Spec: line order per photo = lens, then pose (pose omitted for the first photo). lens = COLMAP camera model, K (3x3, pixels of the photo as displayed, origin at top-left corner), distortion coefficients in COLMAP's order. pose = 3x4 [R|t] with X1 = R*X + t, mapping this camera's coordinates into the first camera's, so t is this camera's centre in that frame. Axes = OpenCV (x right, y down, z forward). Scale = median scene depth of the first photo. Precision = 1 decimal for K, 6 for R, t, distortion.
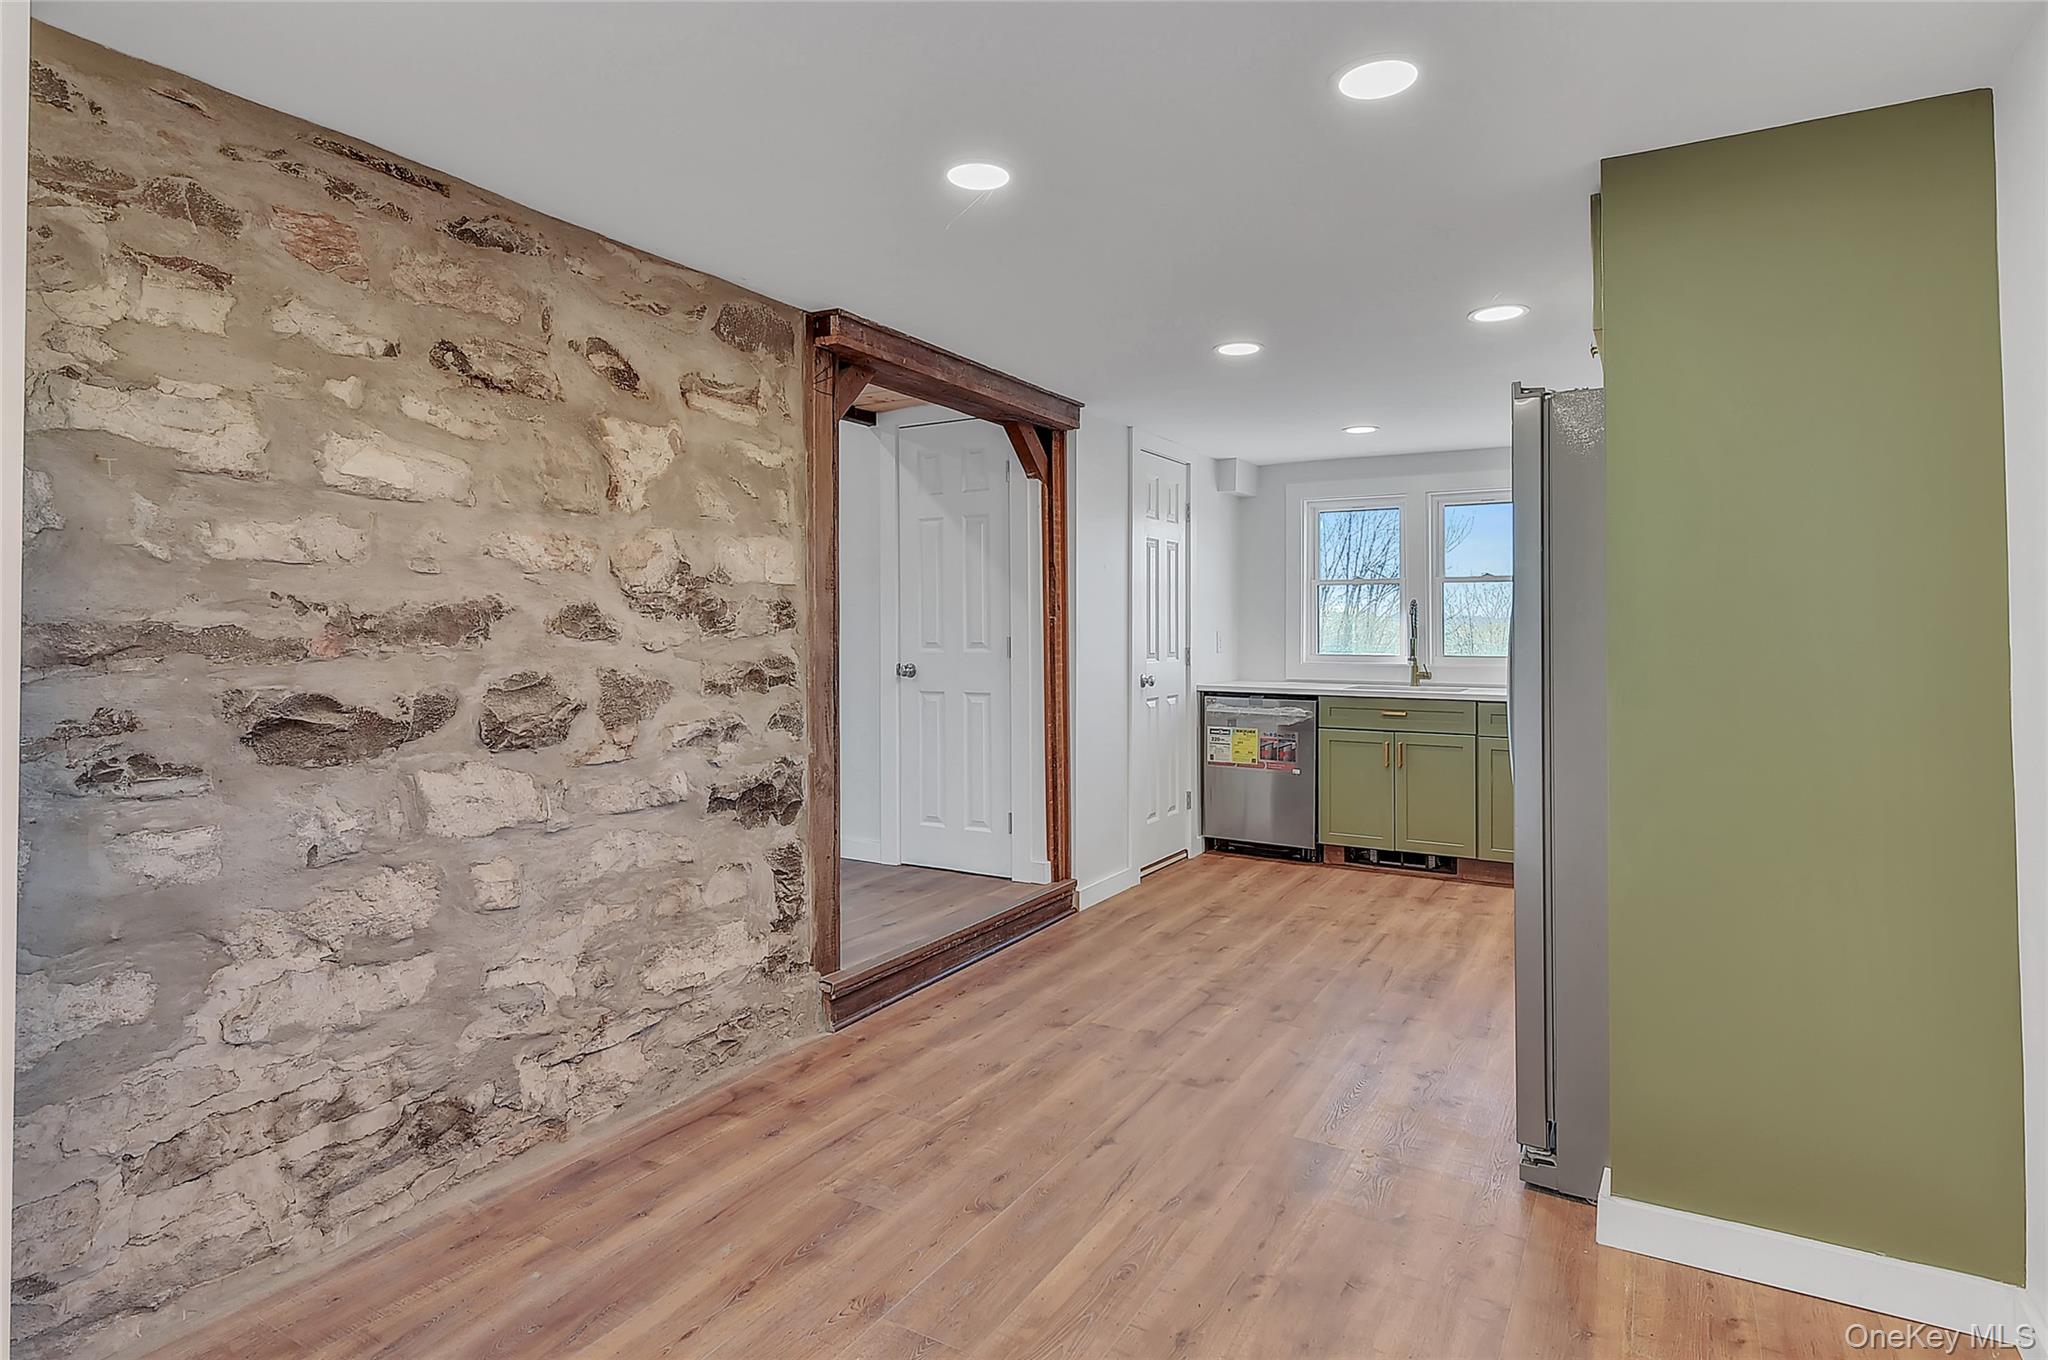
lens RADIAL K [[1081.8, 0, 1028.1], [0, 1081.8, 610.4], [0, 0, 1]] dist [0.004382, 0.001063]
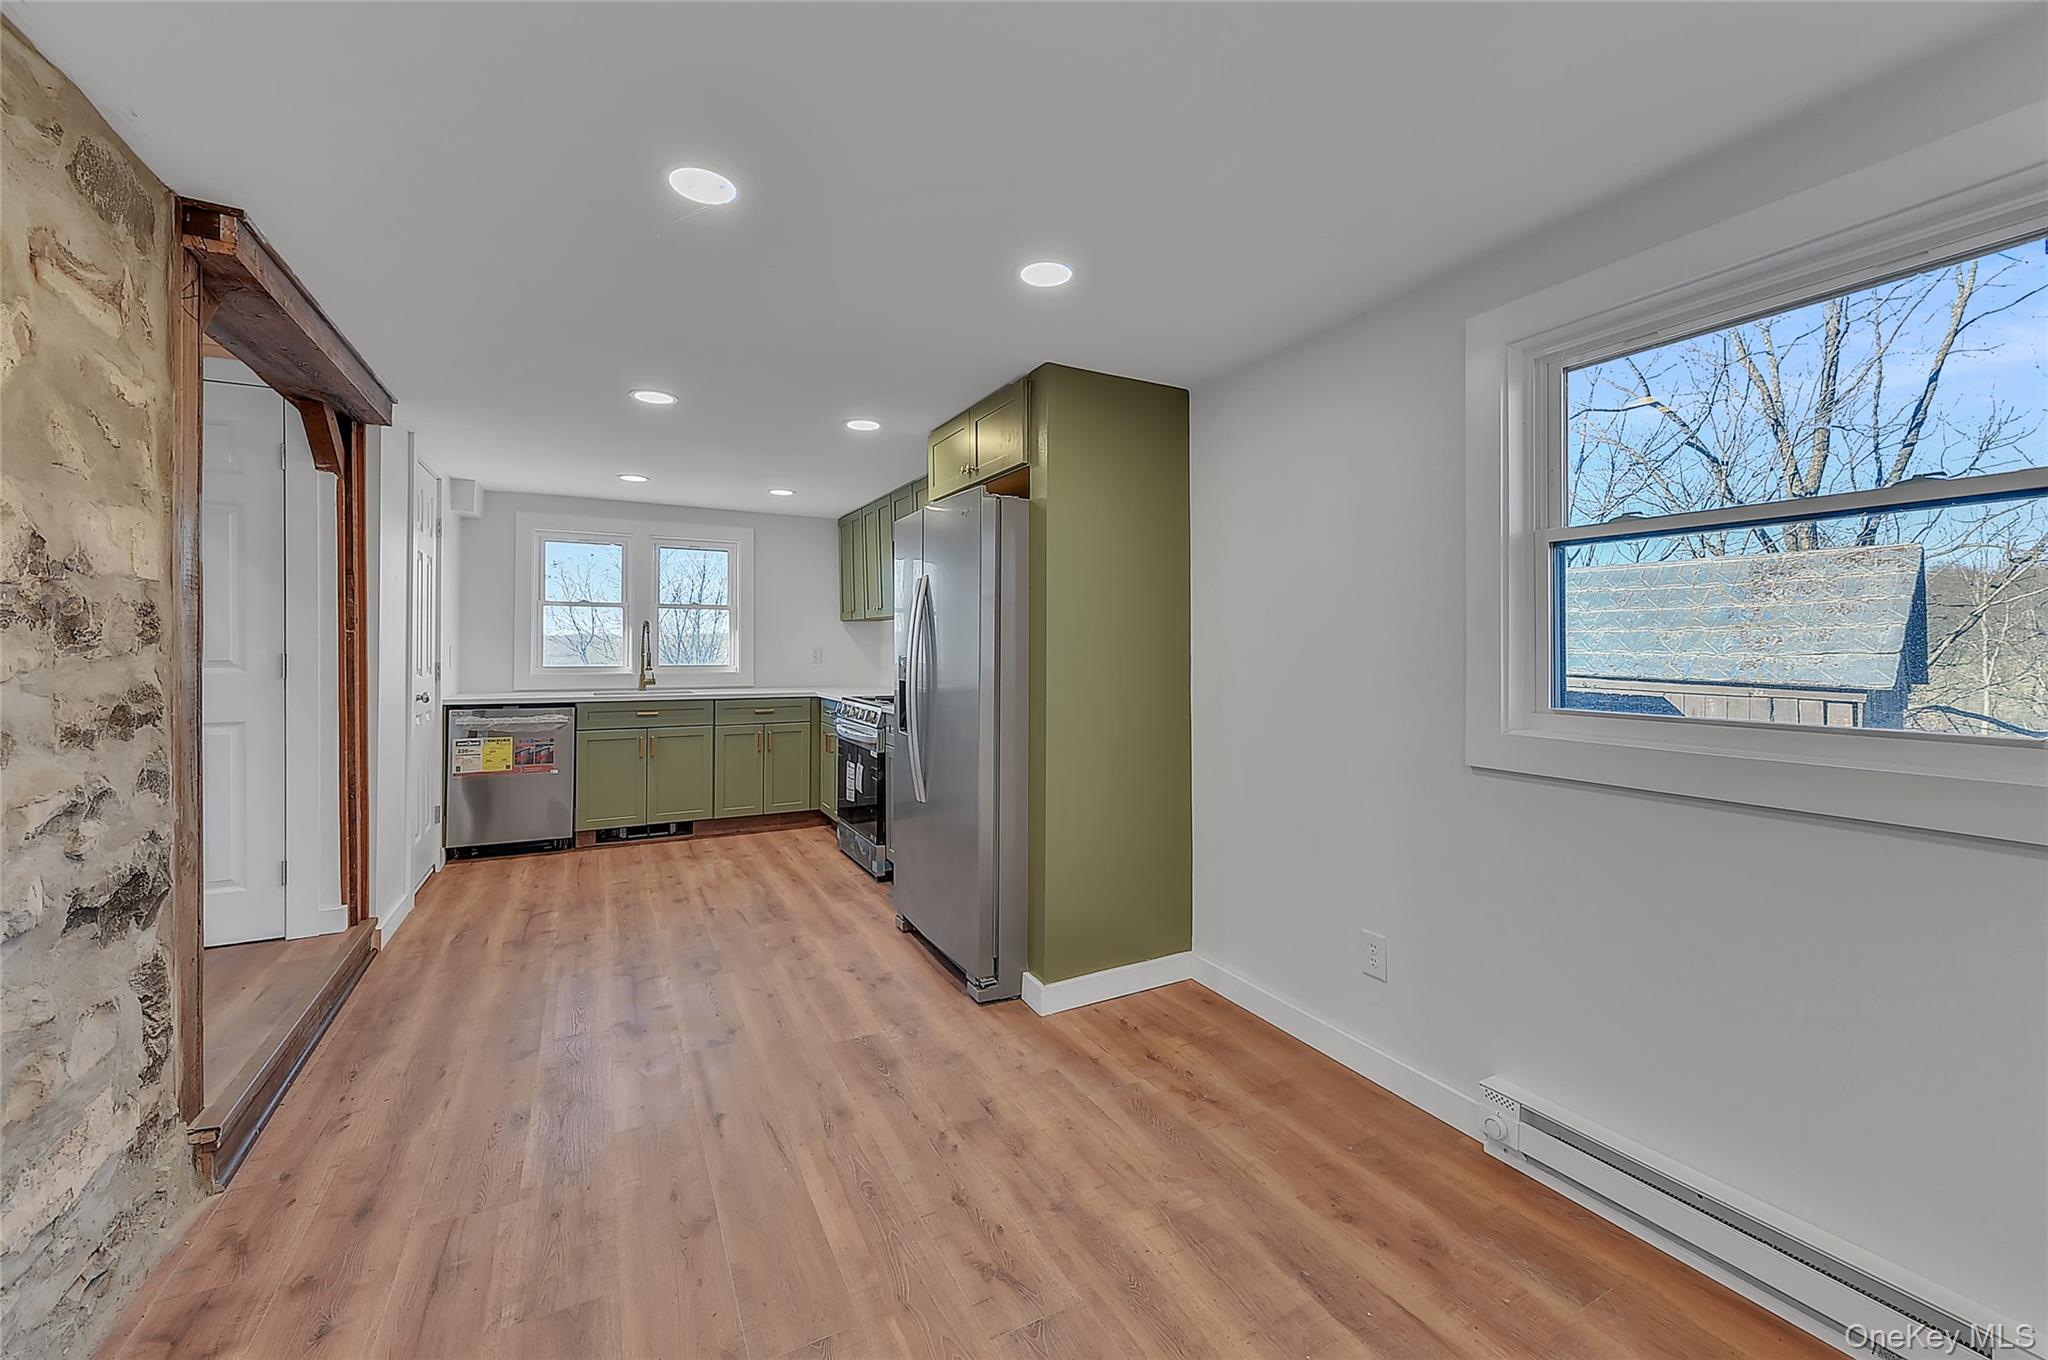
lens RADIAL K [[812.3, 0, 1021.7], [0, 812.3, 642.1], [0, 0, 1]] dist [0.006275, -0.002206]
pose [[0.527296, 0.005506, 0.849664, -0.374172], [-0.018916, 0.999807, 0.005260, 0.002439], [-0.849471, -0.018846, 0.527298, 0.256726]]
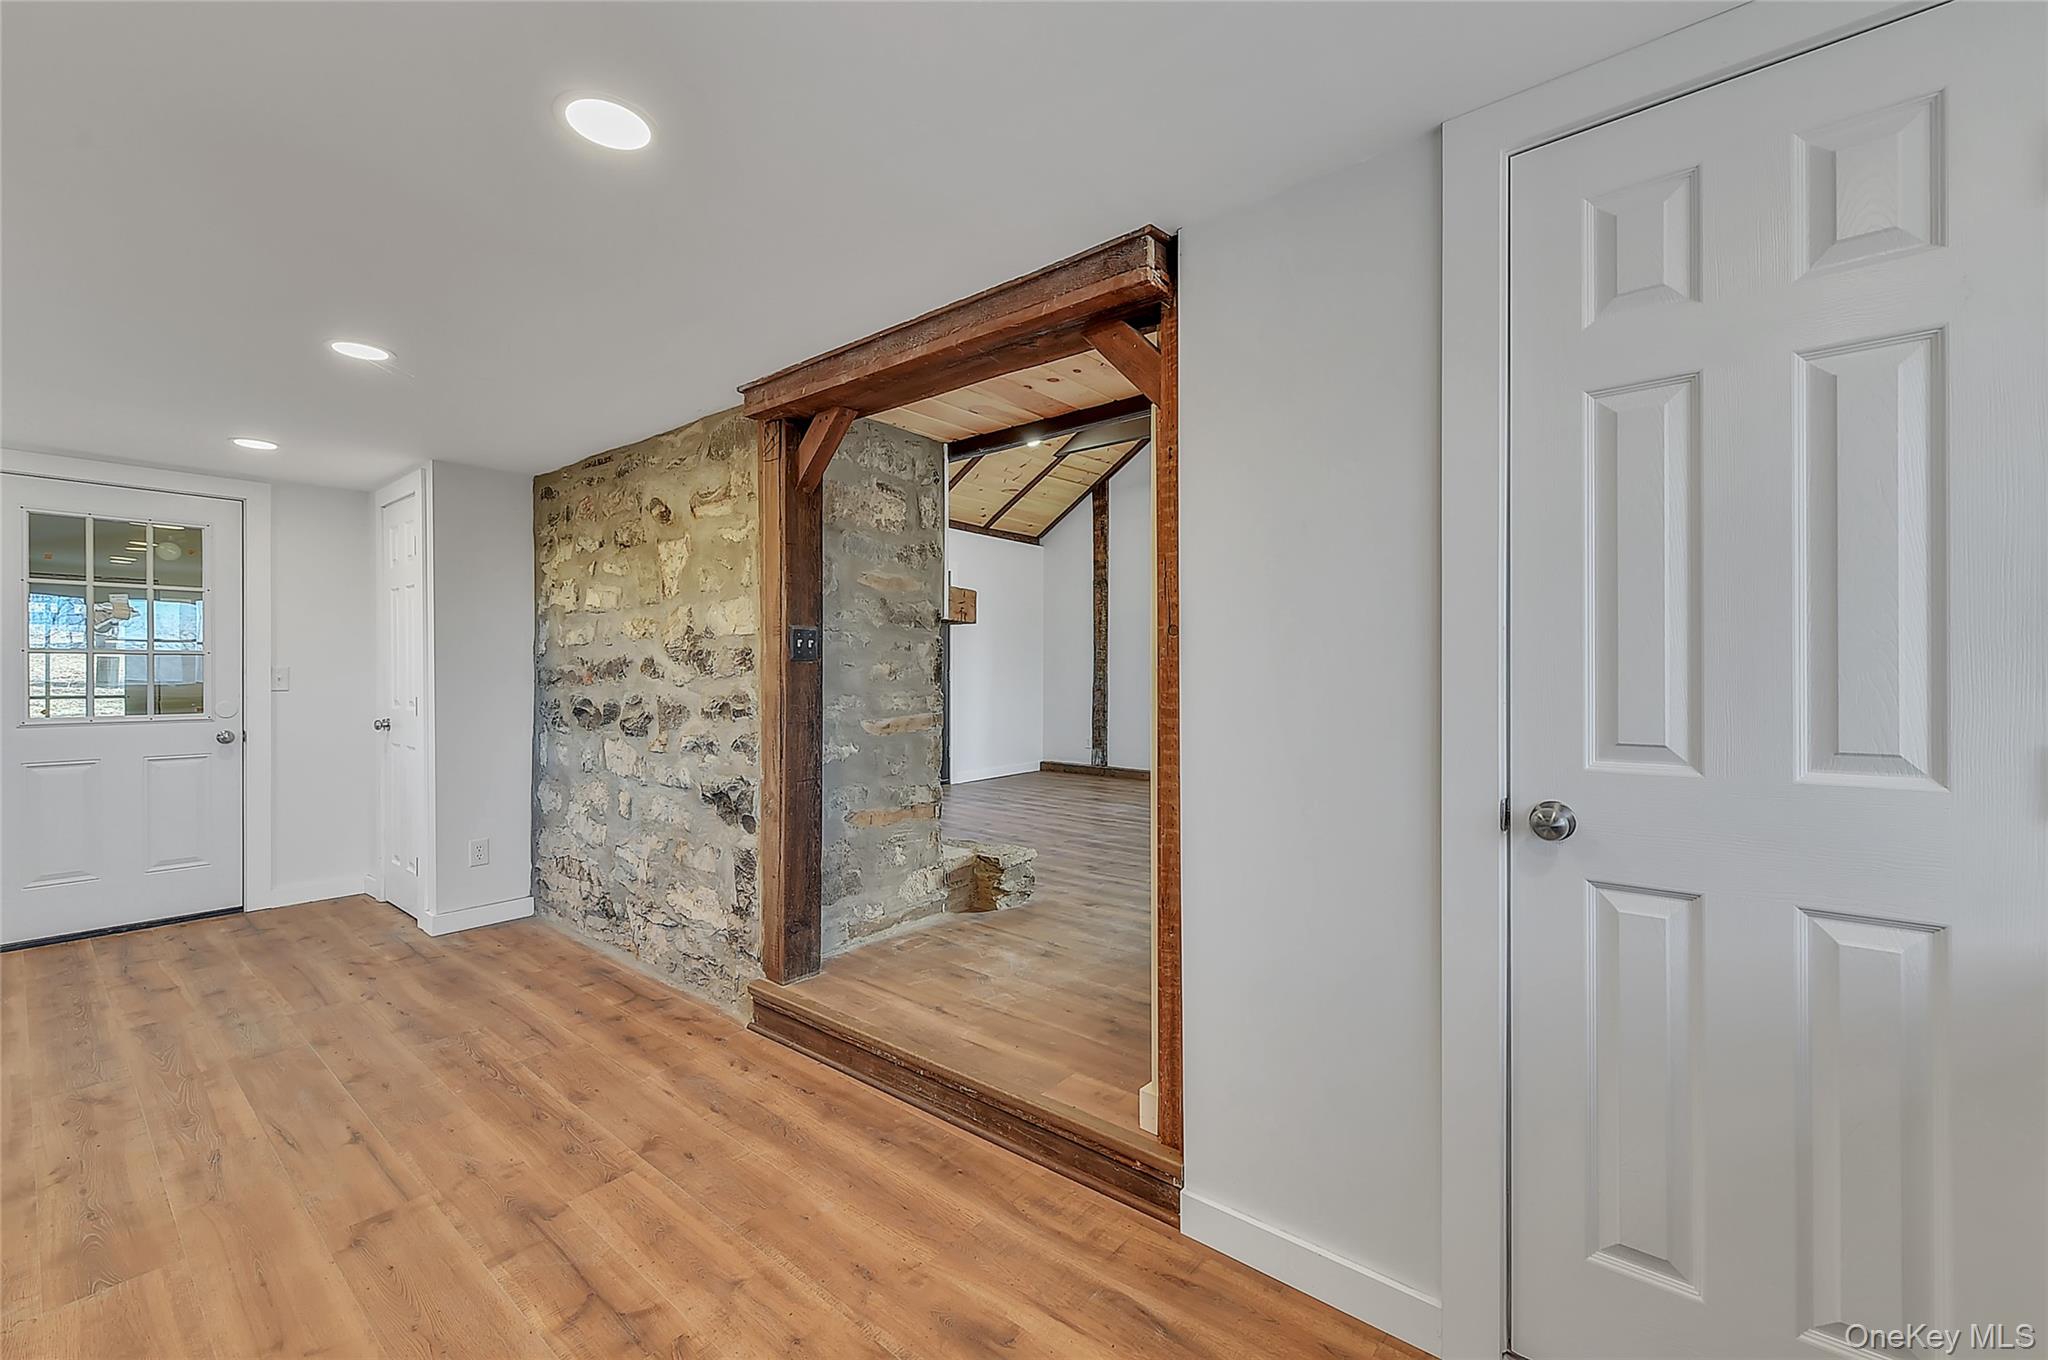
lens RADIAL K [[812.3, 0, 1012.7], [0, 812.3, 670.6], [0, 0, 1]] dist [0.006275, -0.002206]
pose [[-0.150590, -0.006001, -0.988578, 0.633312], [0.015889, 0.999838, -0.008490, 0.029197], [0.988469, -0.016986, -0.150471, 1.437118]]
